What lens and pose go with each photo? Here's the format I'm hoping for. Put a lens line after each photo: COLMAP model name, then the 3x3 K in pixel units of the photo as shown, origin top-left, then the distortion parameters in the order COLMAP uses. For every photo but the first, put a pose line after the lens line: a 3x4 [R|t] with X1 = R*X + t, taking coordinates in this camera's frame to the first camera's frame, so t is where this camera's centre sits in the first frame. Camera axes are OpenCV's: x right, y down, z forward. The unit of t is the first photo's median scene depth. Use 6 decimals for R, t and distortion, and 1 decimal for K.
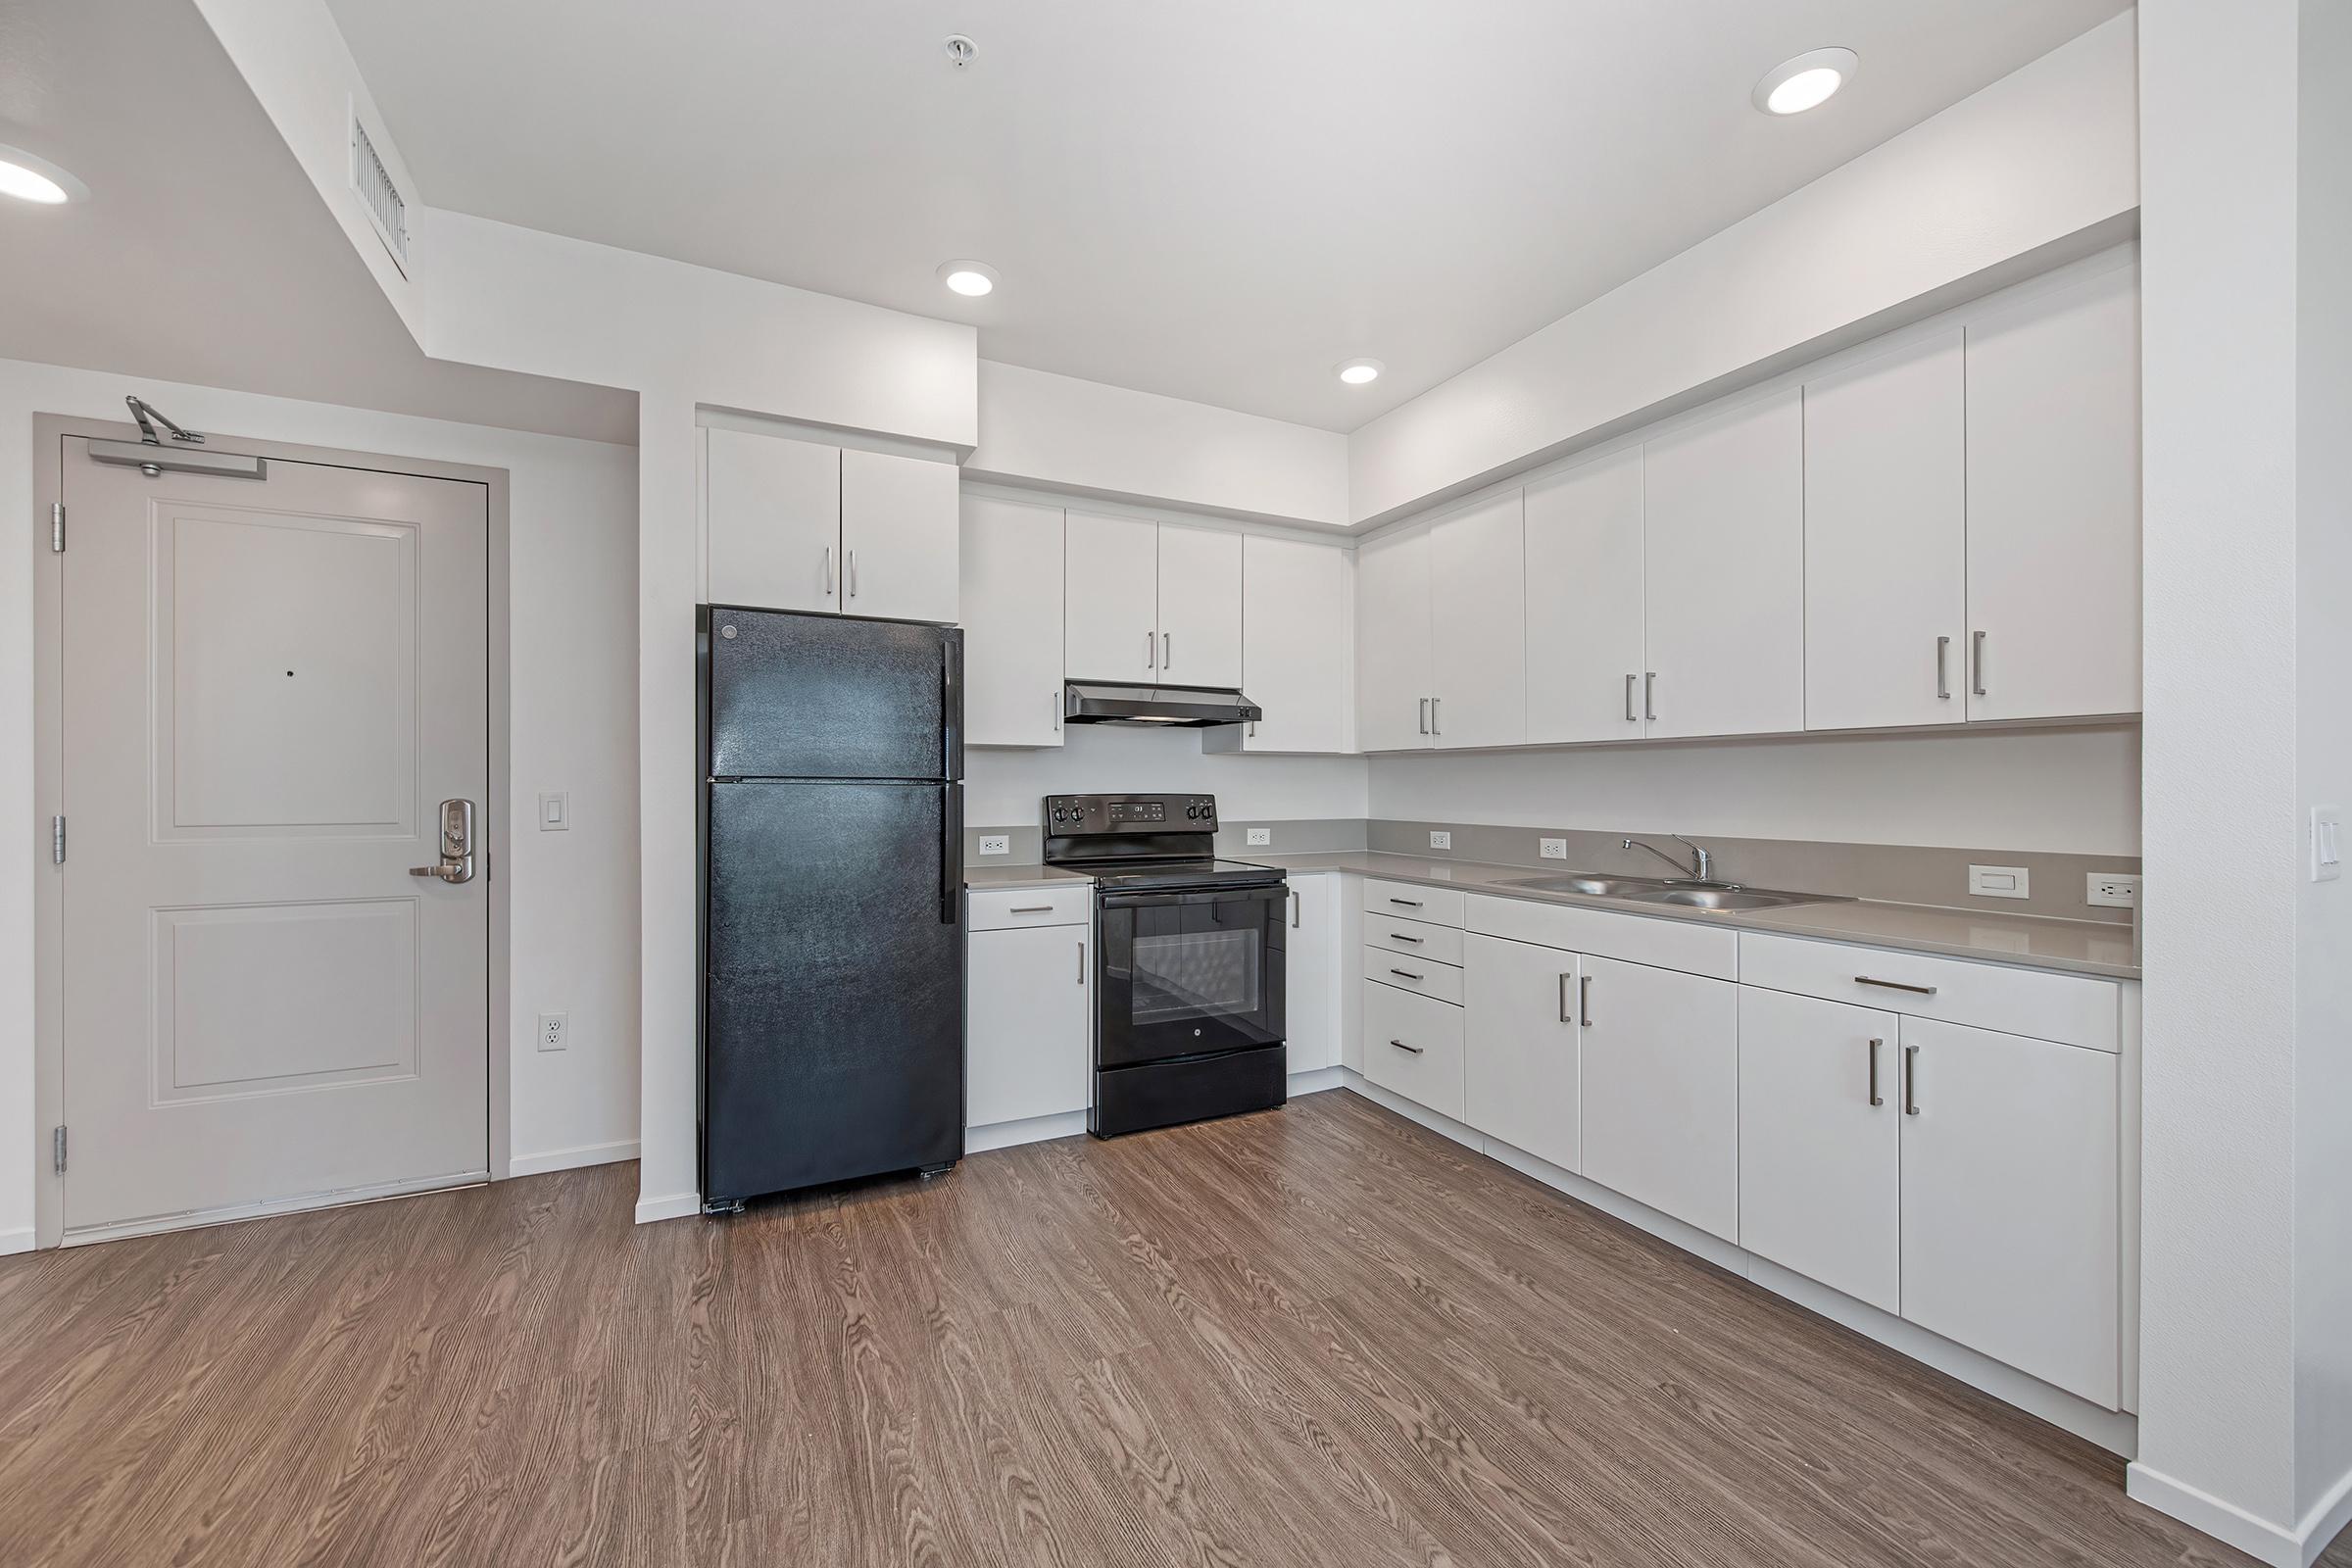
lens RADIAL K [[937.7, 0, 1198.1], [0, 937.7, 783.8], [0, 0, 1]] dist [-0.000097, -0.000380]
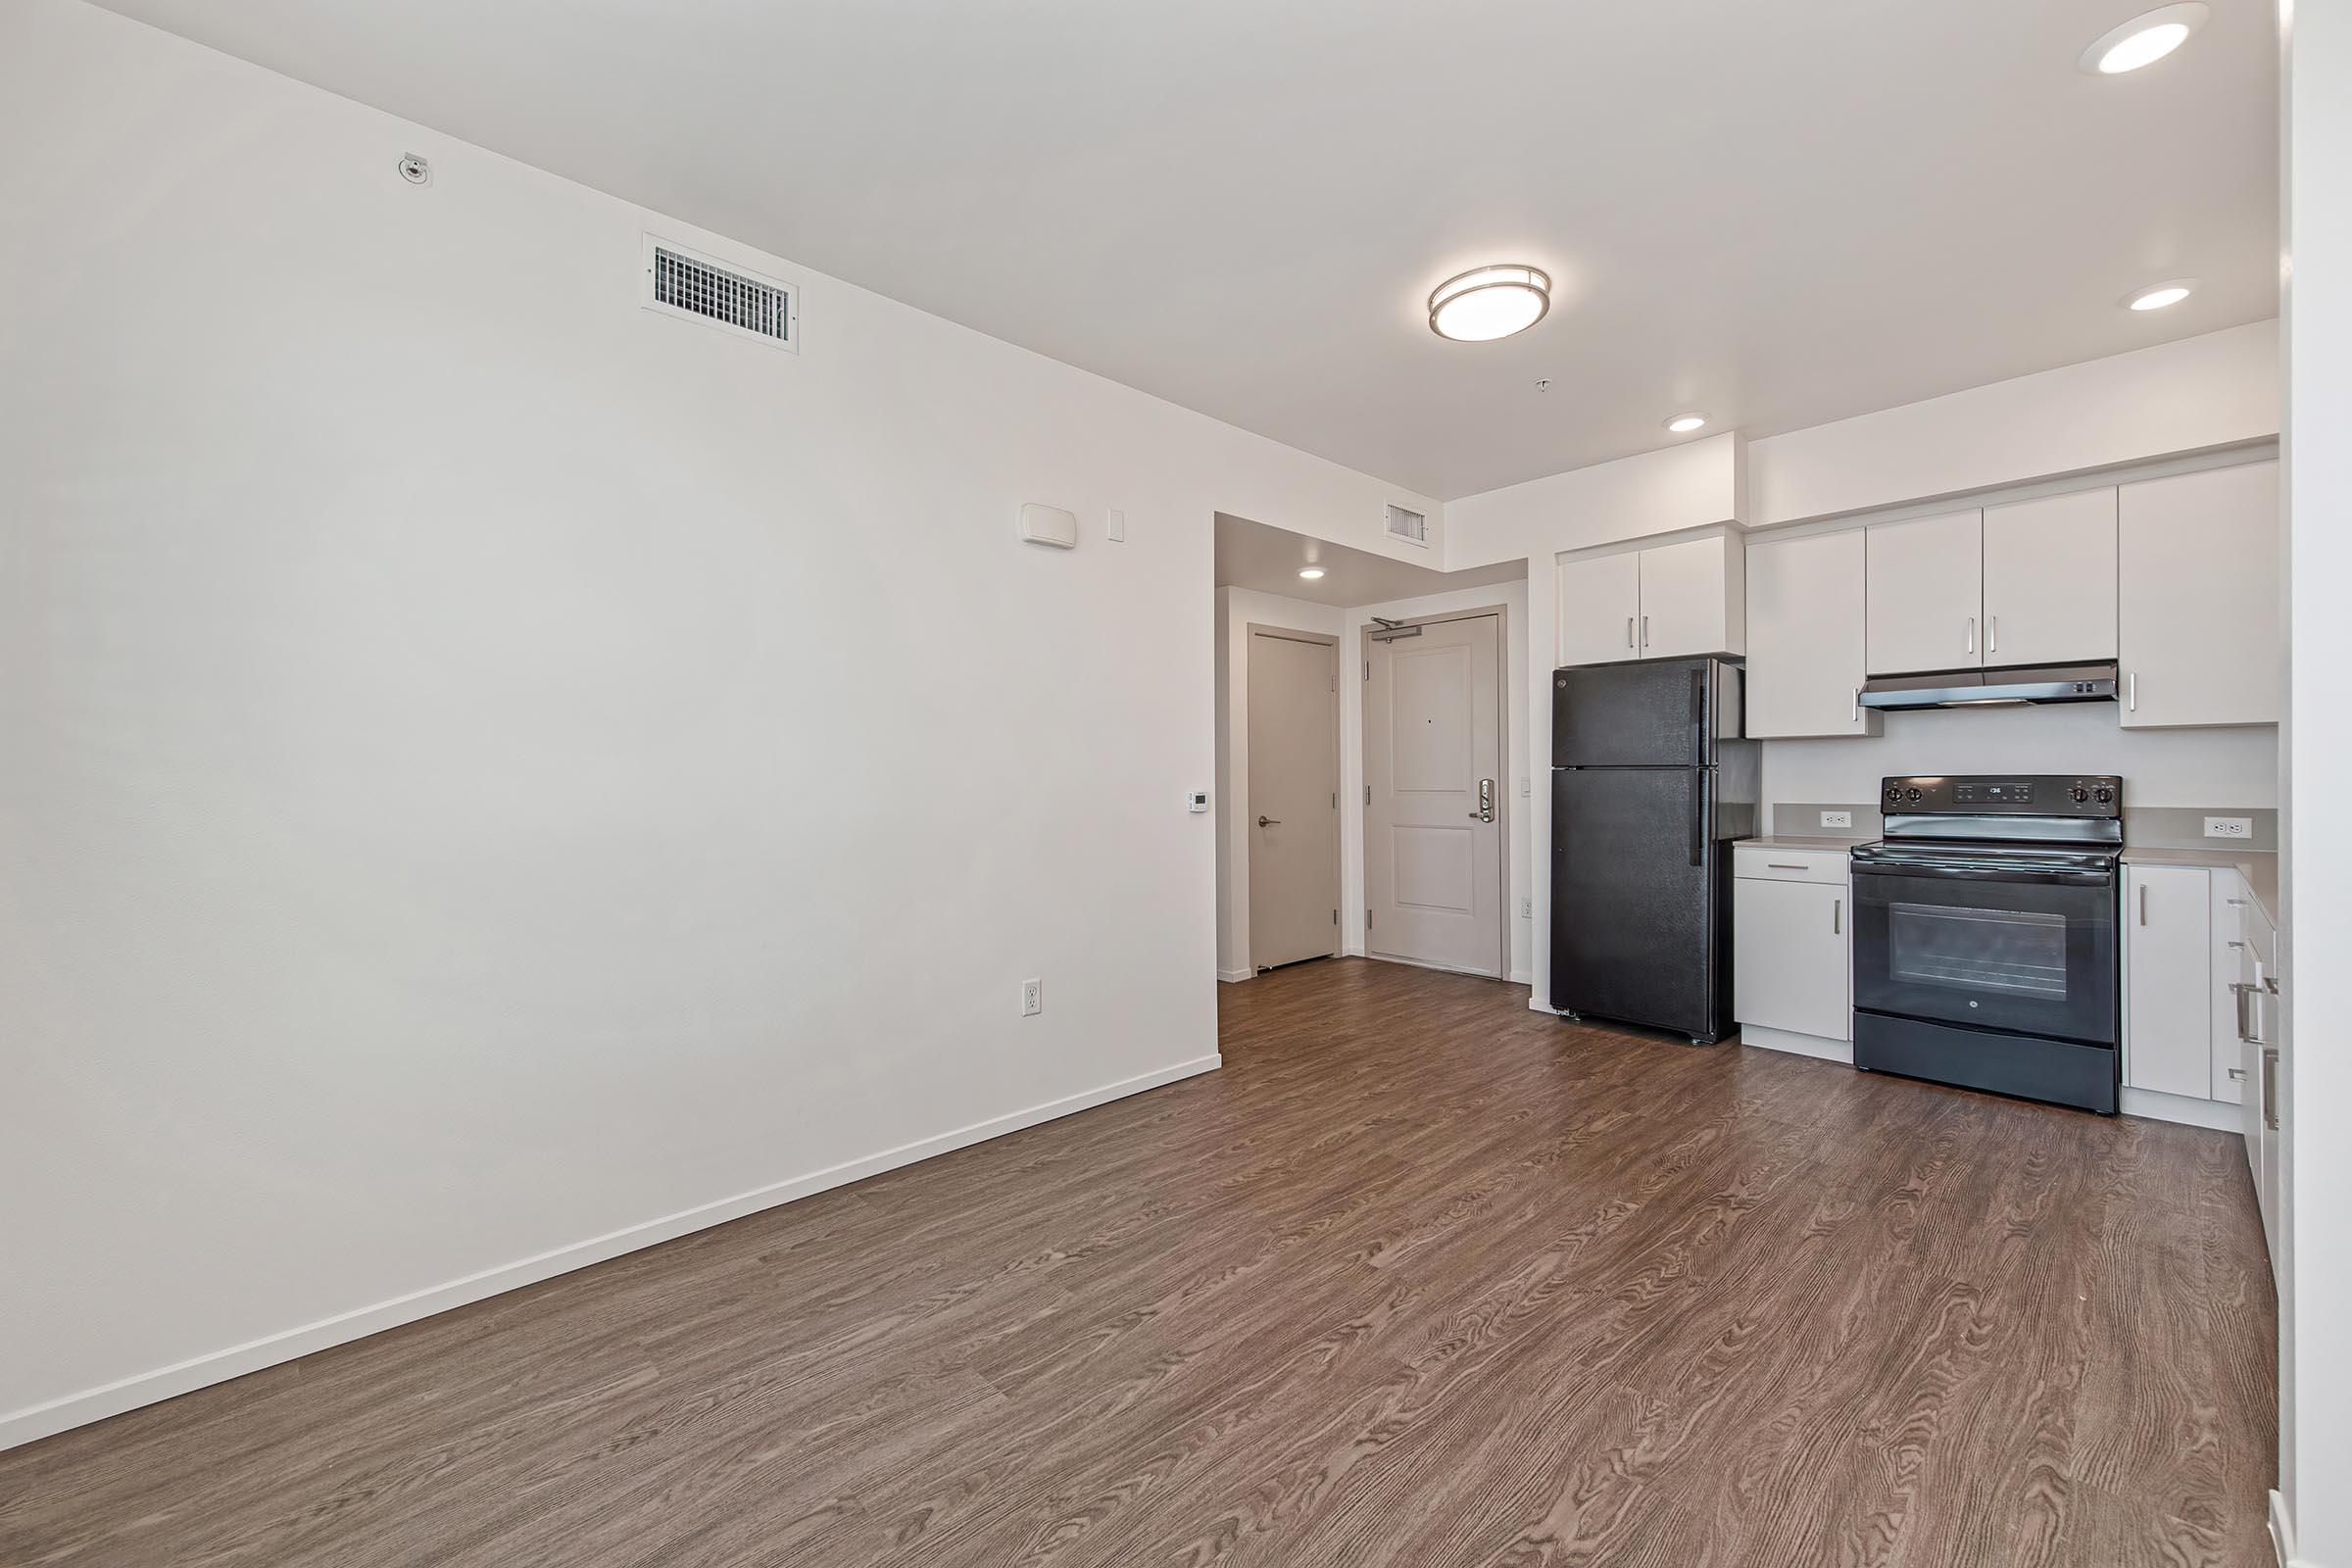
lens RADIAL K [[952.4, 0, 1179.7], [0, 952.4, 773.4], [0, 0, 1]] dist [-0.000831, -0.000576]
pose [[0.281494, -0.006594, -0.959540, 0.897730], [0.007321, 0.999962, -0.004724, 0.008945], [0.959535, -0.005695, 0.281532, -0.165383]]
